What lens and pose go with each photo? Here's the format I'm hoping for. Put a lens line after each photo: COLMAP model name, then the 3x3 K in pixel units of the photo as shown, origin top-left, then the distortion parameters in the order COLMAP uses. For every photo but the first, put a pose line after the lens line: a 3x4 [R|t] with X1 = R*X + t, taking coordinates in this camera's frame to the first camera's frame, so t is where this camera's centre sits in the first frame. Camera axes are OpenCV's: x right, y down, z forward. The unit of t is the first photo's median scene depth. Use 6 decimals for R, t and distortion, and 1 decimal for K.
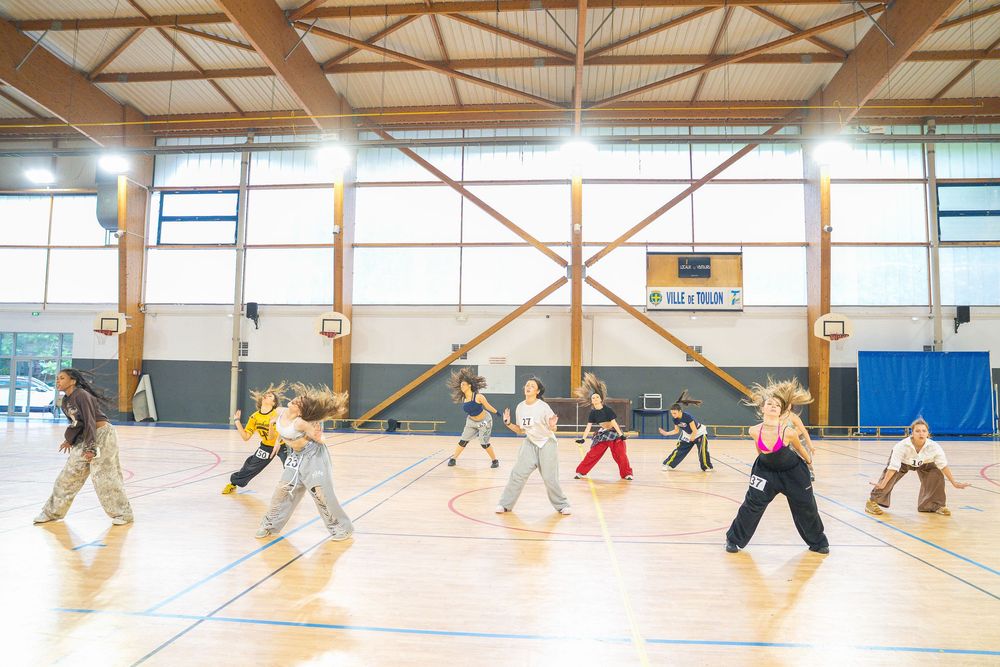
lens RADIAL K [[685.5, 0, 500.0], [0, 685.5, 333.5], [0, 0, 1]] dist [-0.116403, 0.098737]
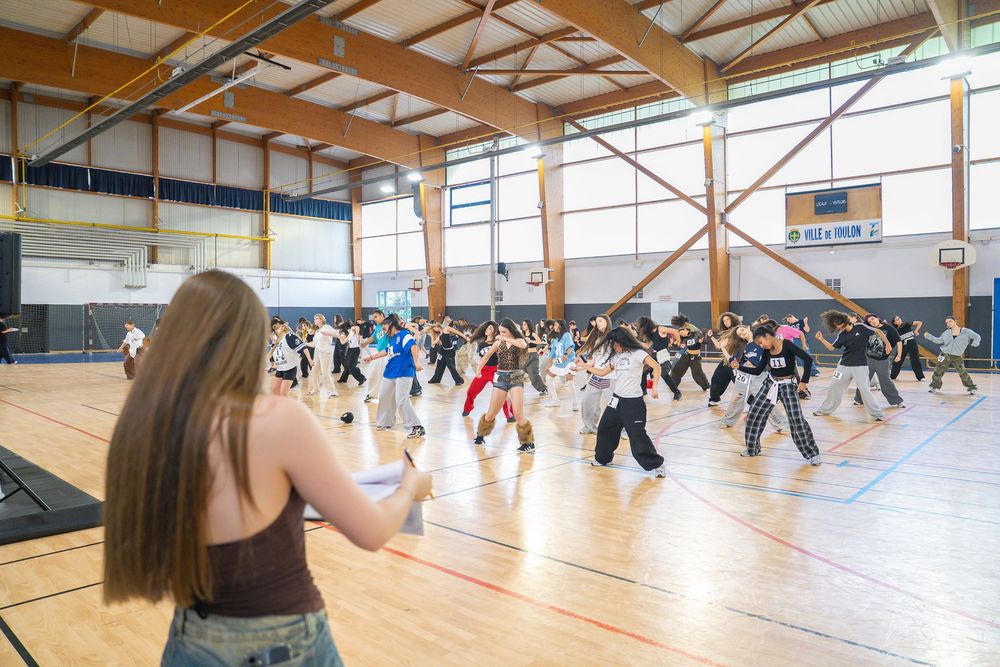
lens RADIAL K [[685.5, 0, 500.0], [0, 685.5, 333.5], [0, 0, 1]] dist [-0.116403, 0.098737]
pose [[0.797191, -0.002295, -0.603723, 0.503604], [0.054870, 0.996130, 0.068667, 0.002816], [0.601228, -0.087867, 0.794232, -0.133450]]
